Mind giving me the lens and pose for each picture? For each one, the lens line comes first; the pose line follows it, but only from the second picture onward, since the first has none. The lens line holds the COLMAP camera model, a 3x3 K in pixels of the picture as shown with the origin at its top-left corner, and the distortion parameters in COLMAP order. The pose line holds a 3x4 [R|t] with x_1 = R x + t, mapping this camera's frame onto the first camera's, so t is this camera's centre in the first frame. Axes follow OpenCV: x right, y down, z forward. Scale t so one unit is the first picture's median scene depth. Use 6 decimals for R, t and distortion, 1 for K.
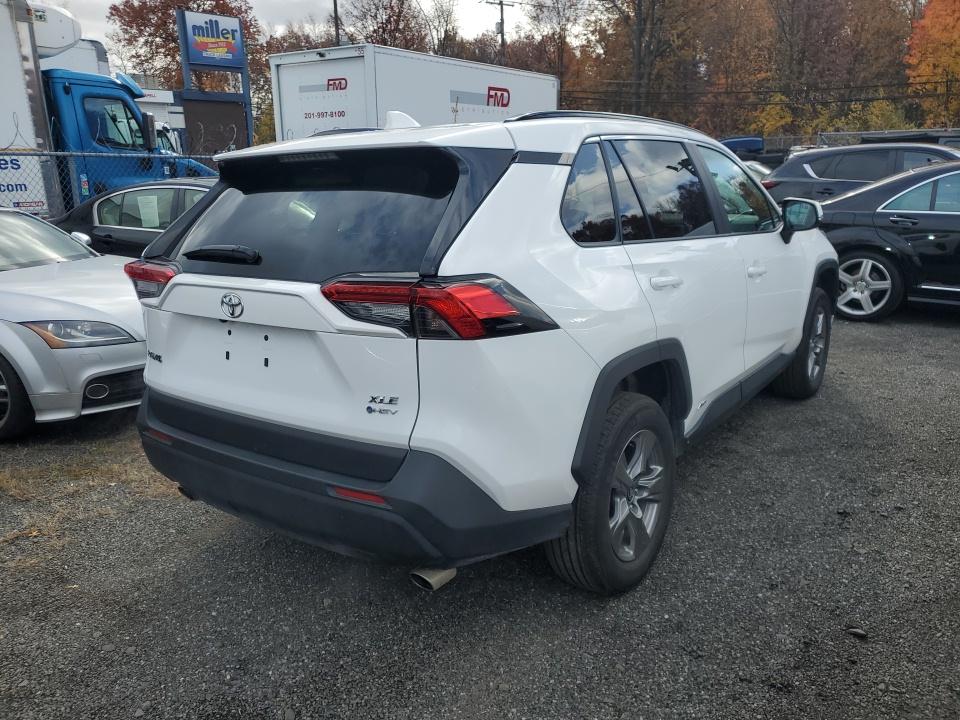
lens RADIAL K [[707.3, 0, 480.0], [0, 707.3, 360.0], [0, 0, 1]] dist [0.040930, 0.005258]
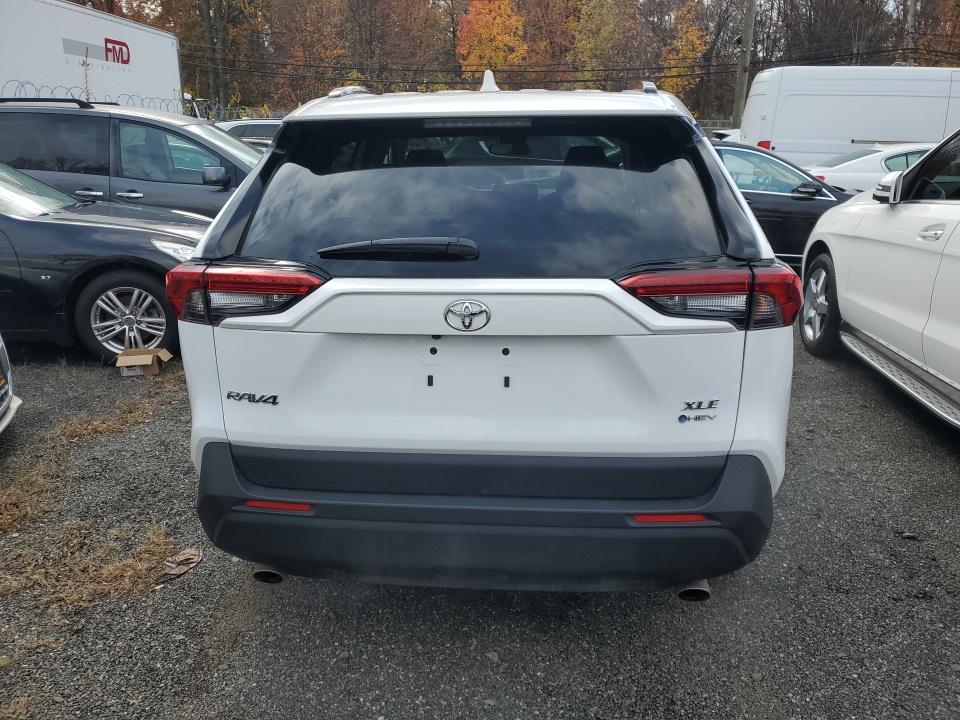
lens RADIAL K [[707.3, 0, 480.0], [0, 707.3, 360.0], [0, 0, 1]] dist [0.040930, 0.005258]
pose [[0.880080, -0.127226, 0.457464, -0.707411], [0.110512, 0.991861, 0.063241, -0.077050], [-0.461786, -0.005102, 0.886977, 0.319705]]
